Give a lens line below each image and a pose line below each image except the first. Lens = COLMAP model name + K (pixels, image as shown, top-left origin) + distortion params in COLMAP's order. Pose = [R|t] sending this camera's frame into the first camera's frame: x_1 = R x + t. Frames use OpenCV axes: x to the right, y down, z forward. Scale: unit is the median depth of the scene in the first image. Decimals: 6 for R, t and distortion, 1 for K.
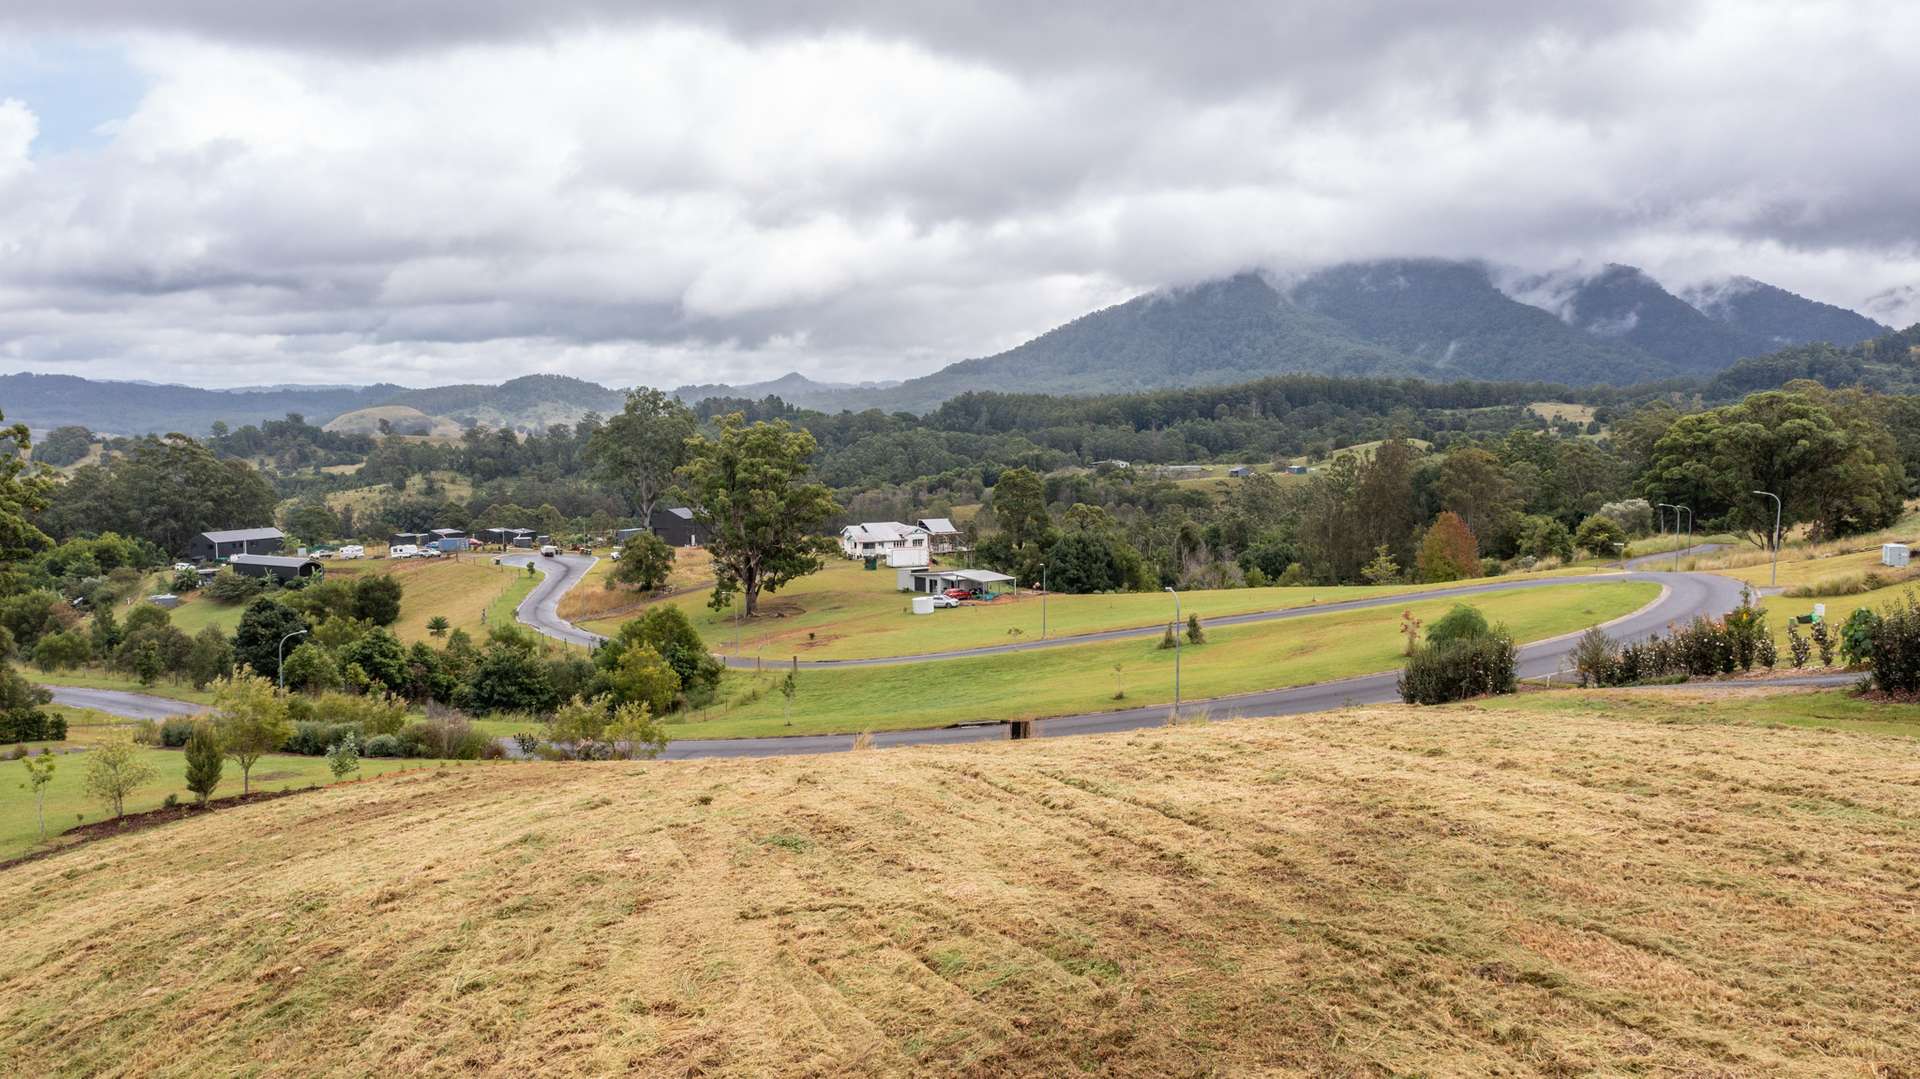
lens RADIAL K [[1510.1, 0, 960.0], [0, 1510.1, 539.5], [0, 0, 1]] dist [-0.016309, -0.003609]
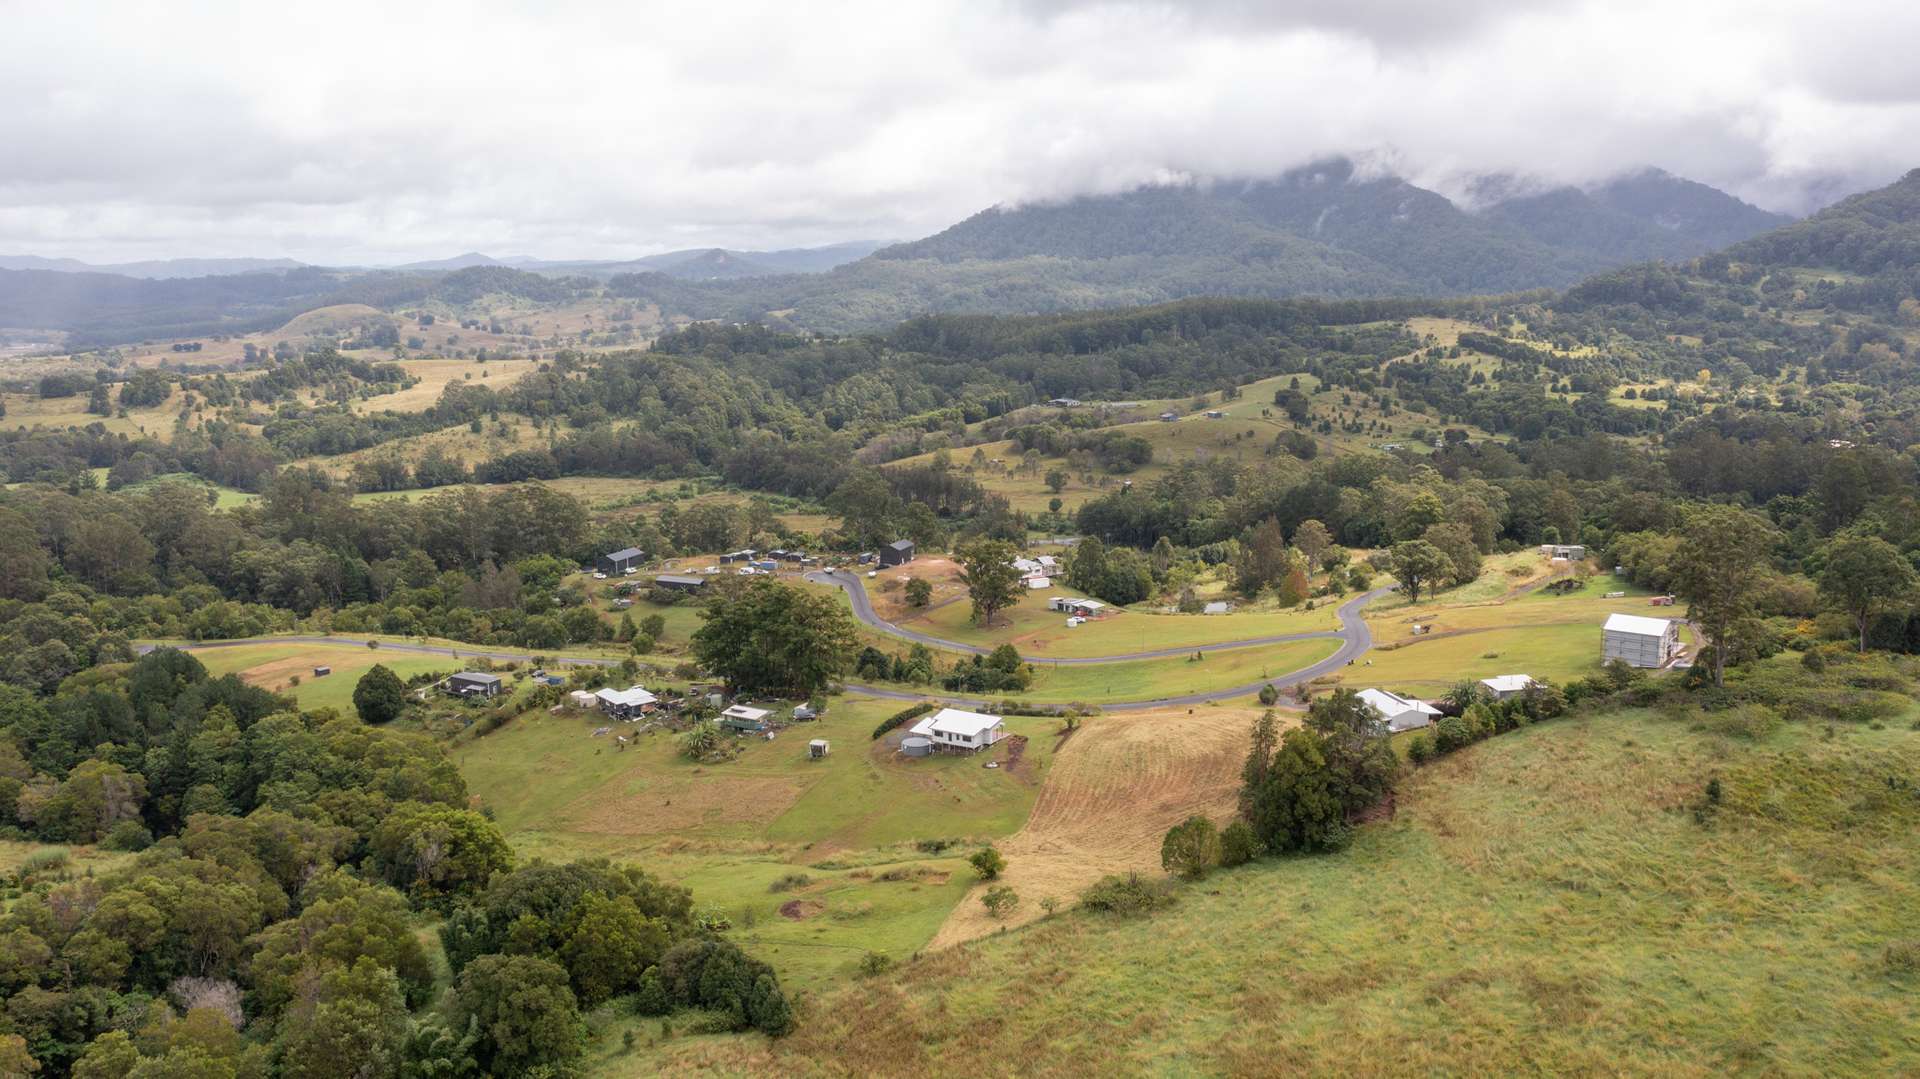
lens RADIAL K [[1510.1, 0, 960.0], [0, 1510.1, 539.5], [0, 0, 1]] dist [-0.016309, -0.003609]
pose [[0.998104, -0.023018, 0.057084, -0.203721], [0.017601, 0.995451, 0.093639, -0.190298], [-0.058980, -0.092457, 0.993968, -0.813667]]
